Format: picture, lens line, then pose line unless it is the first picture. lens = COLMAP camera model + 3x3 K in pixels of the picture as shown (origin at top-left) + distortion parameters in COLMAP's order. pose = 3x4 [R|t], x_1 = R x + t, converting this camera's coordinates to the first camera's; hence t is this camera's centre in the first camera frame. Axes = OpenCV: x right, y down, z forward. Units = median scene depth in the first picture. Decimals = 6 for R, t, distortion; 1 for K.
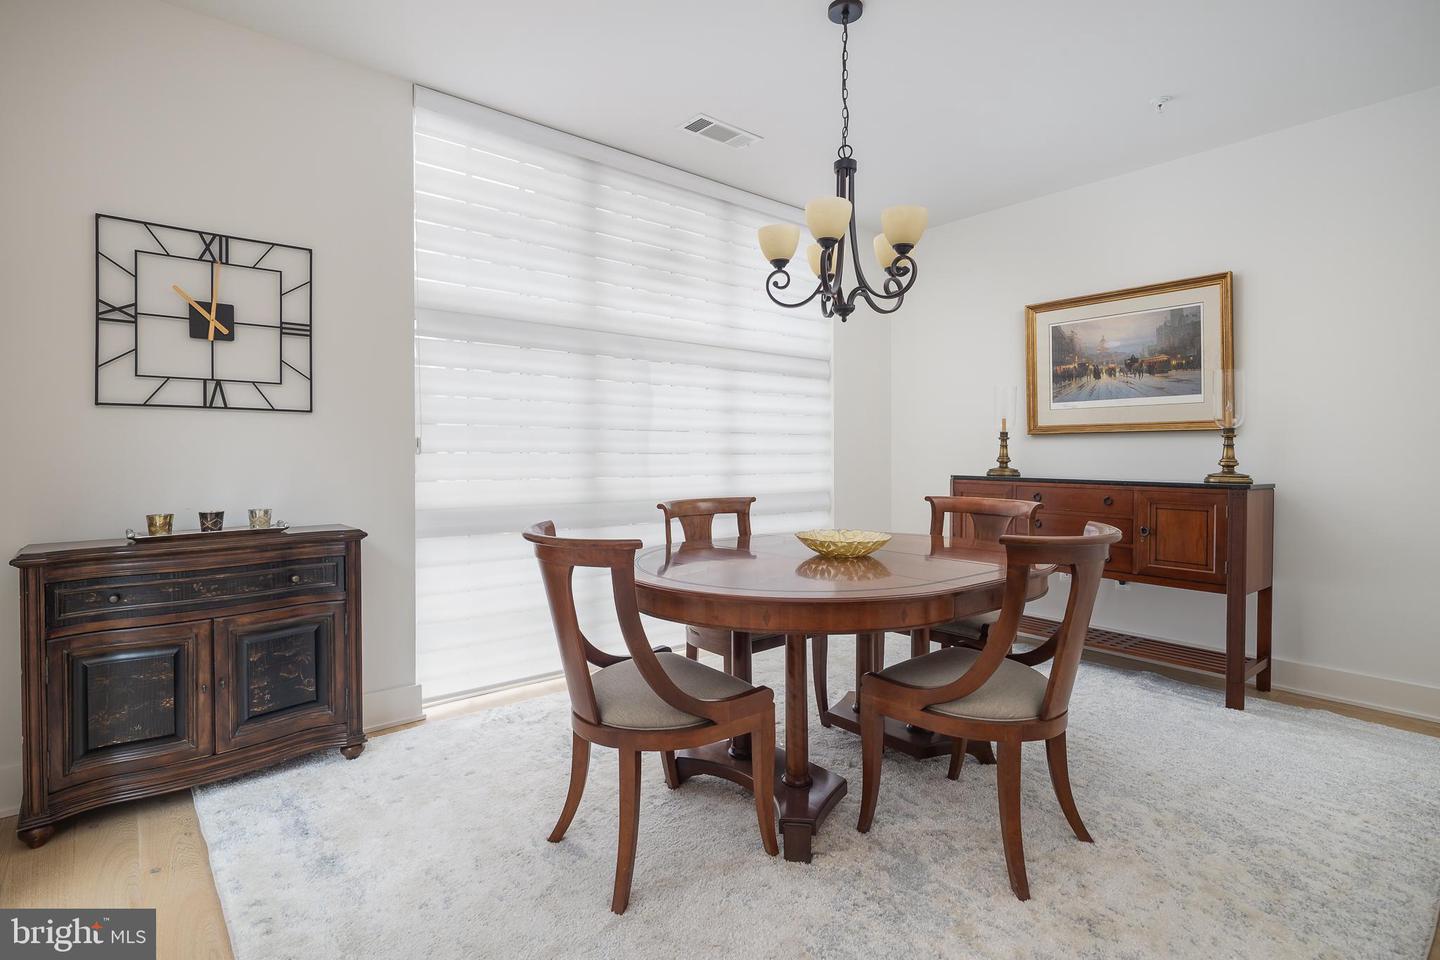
lens RADIAL K [[707.6, 0, 709.5], [0, 707.6, 457.2], [0, 0, 1]] dist [0.009434, 0.001985]
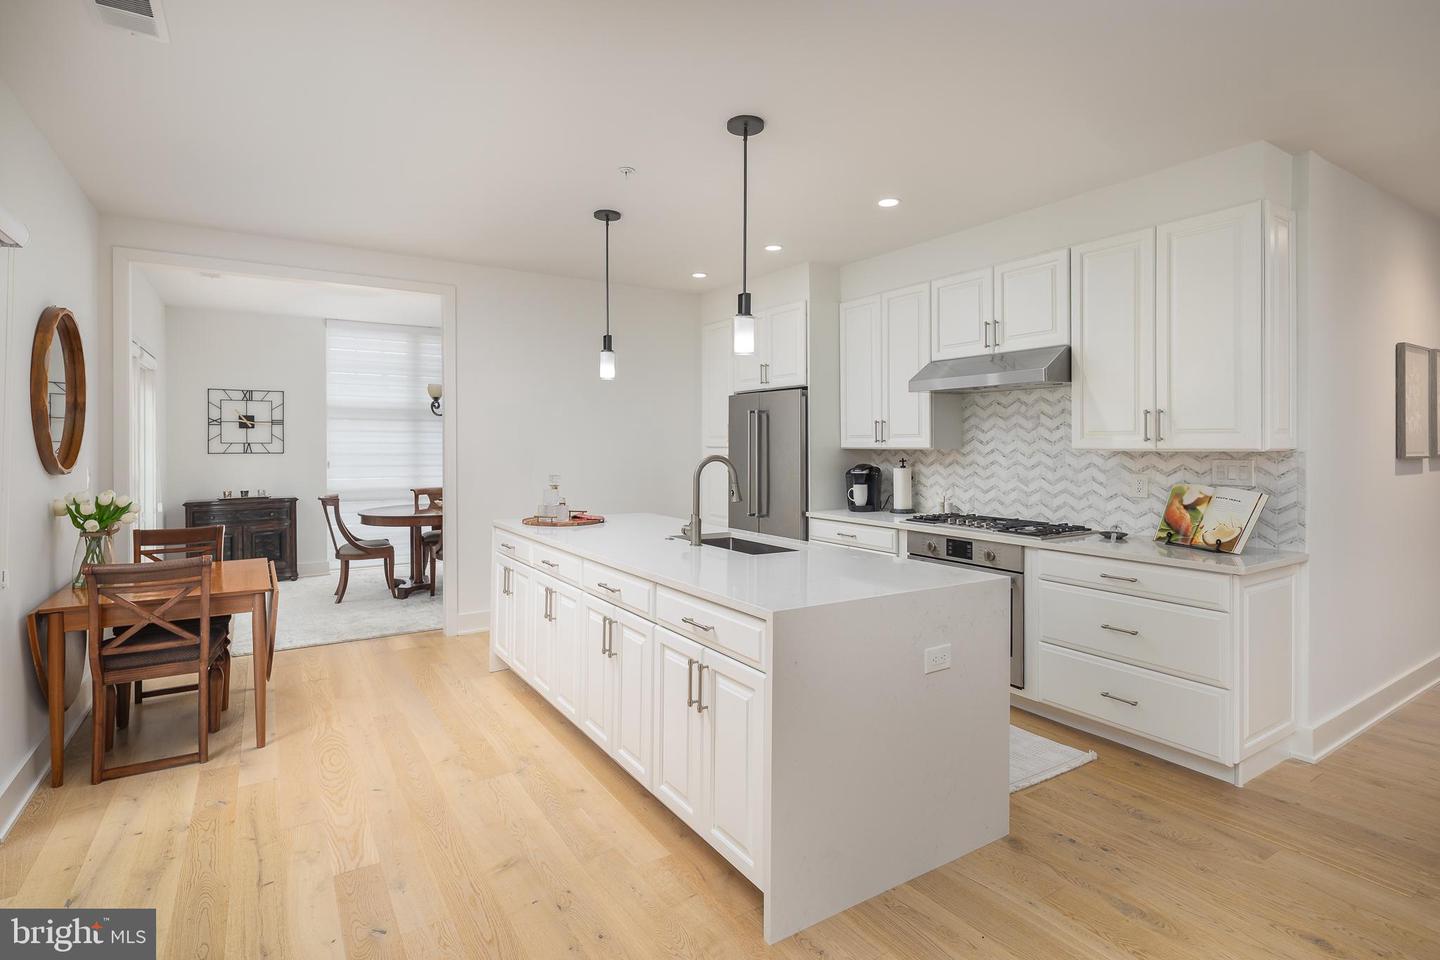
lens RADIAL K [[707.6, 0, 699.5], [0, 707.6, 448.4], [0, 0, 1]] dist [0.009434, 0.001985]
pose [[0.989405, -0.004027, -0.145124, 1.462075], [0.004170, 0.999991, 0.000681, -0.083358], [0.145120, -0.001279, 0.989413, -1.496653]]
